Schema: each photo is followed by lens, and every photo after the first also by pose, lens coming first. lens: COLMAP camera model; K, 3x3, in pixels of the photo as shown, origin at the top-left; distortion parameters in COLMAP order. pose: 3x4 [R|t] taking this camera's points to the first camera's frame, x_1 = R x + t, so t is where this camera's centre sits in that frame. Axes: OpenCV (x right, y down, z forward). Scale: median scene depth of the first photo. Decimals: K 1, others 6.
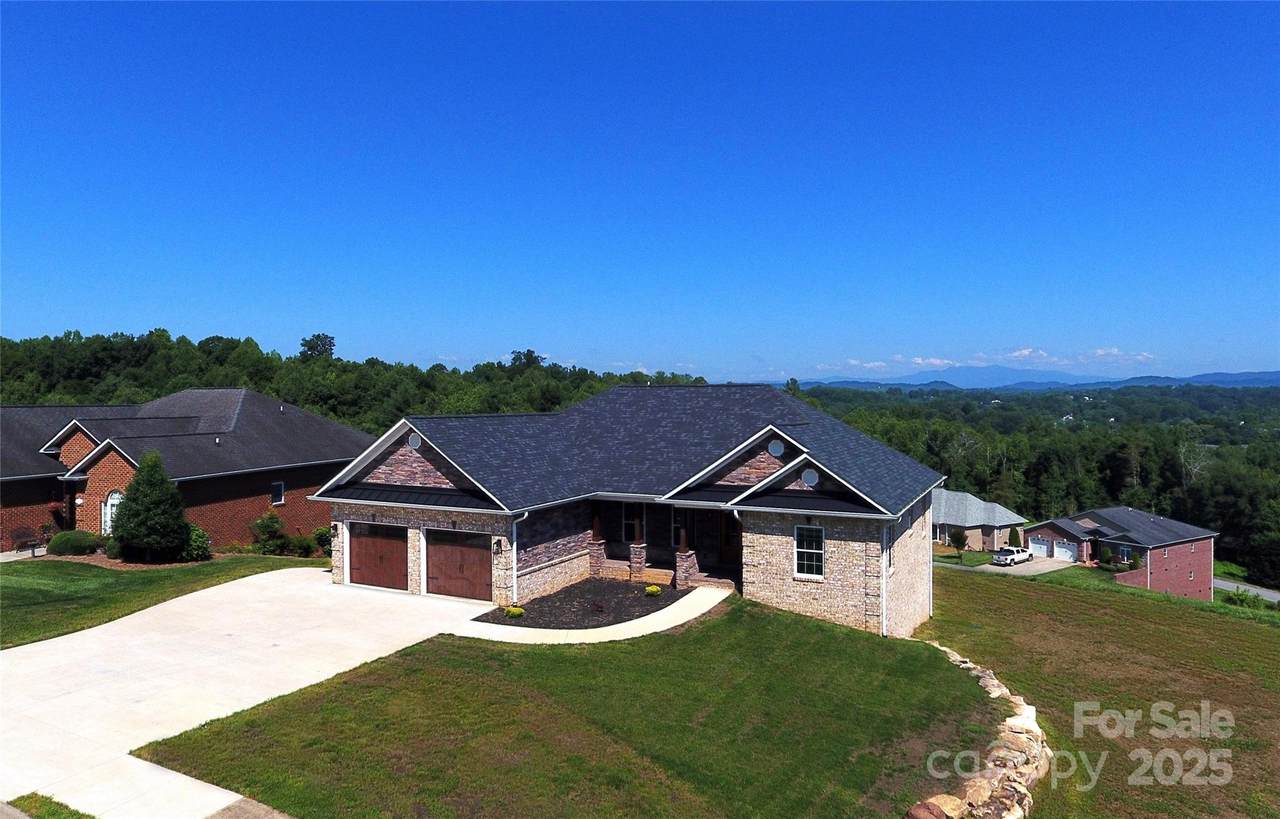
lens RADIAL K [[808.7, 0, 640.0], [0, 808.7, 409.5], [0, 0, 1]] dist [0.000045, -0.001462]
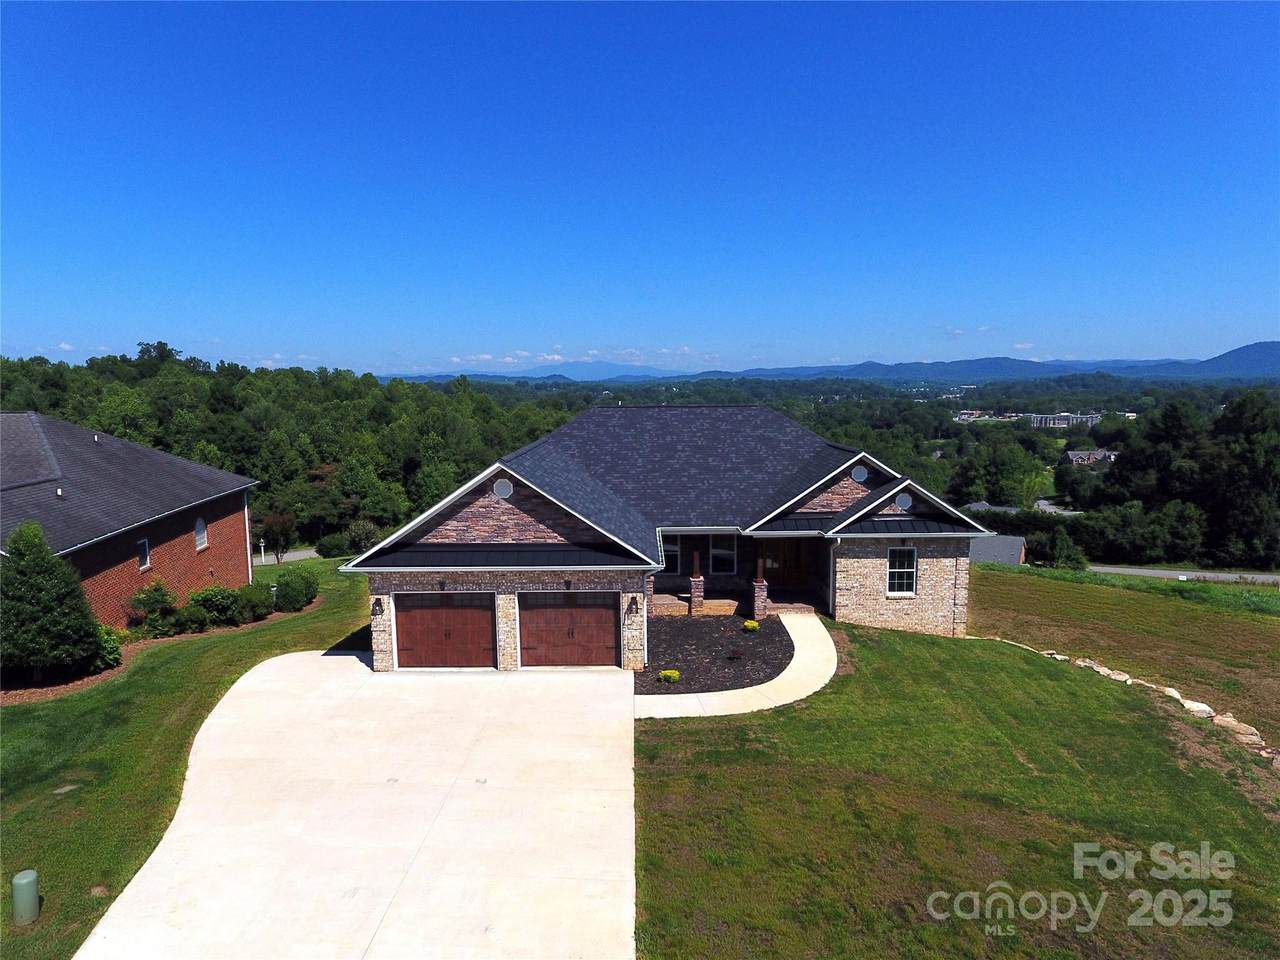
lens RADIAL K [[747.8, 0, 631.2], [0, 747.8, 471.4], [0, 0, 1]] dist [-0.002774, -0.000492]
pose [[0.899901, -0.054939, 0.432619, -0.485680], [0.014231, 0.995204, 0.096781, -0.049490], [-0.435861, -0.080937, 0.896367, 0.267674]]
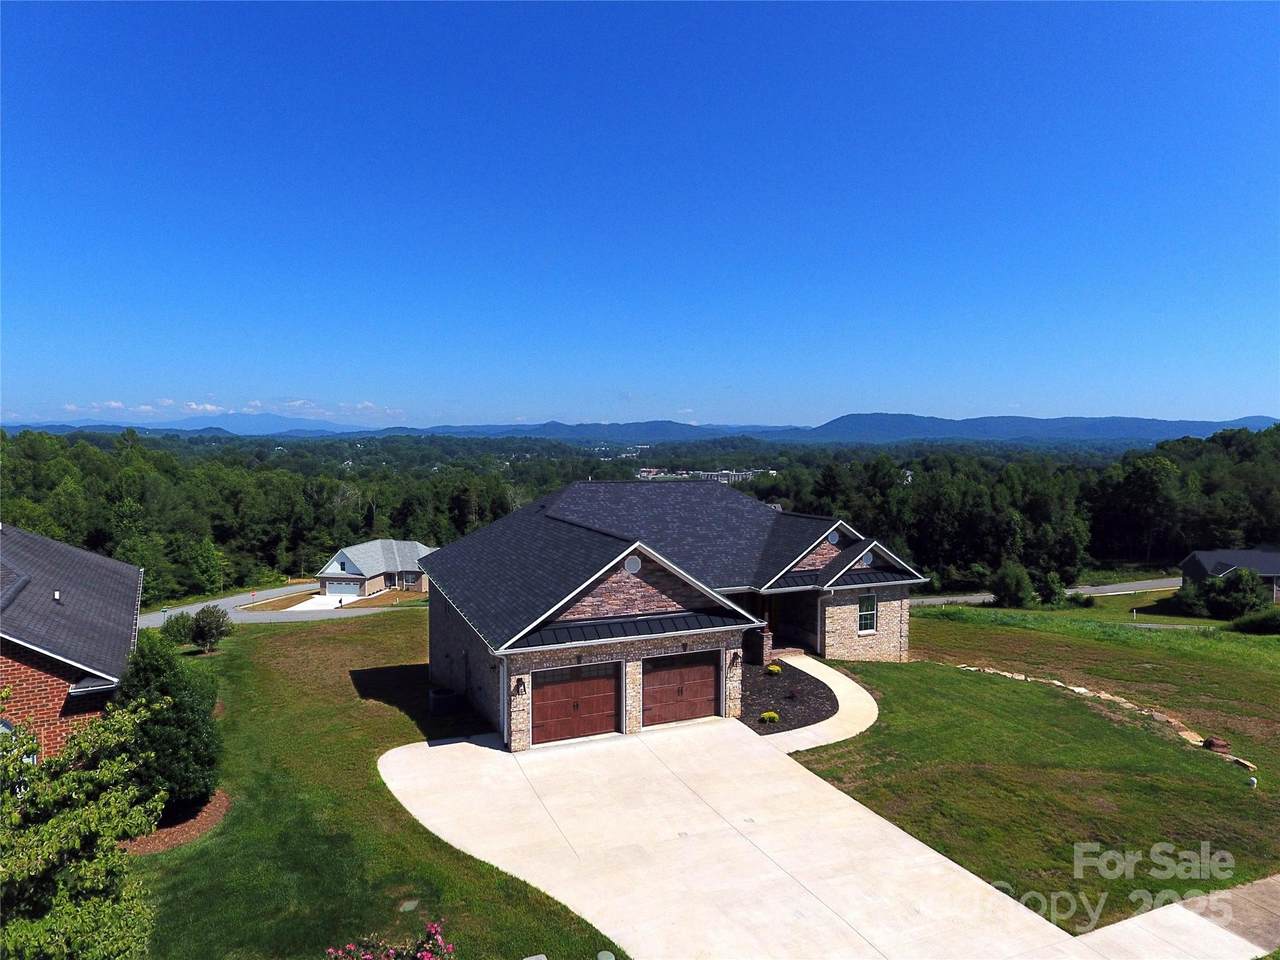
lens RADIAL K [[747.8, 0, 631.2], [0, 747.8, 471.4], [0, 0, 1]] dist [-0.002774, -0.000492]
pose [[0.651803, -0.022872, 0.758043, -0.906502], [0.006514, 0.999677, 0.024561, -0.085518], [-0.758360, -0.011071, 0.651742, 0.456056]]
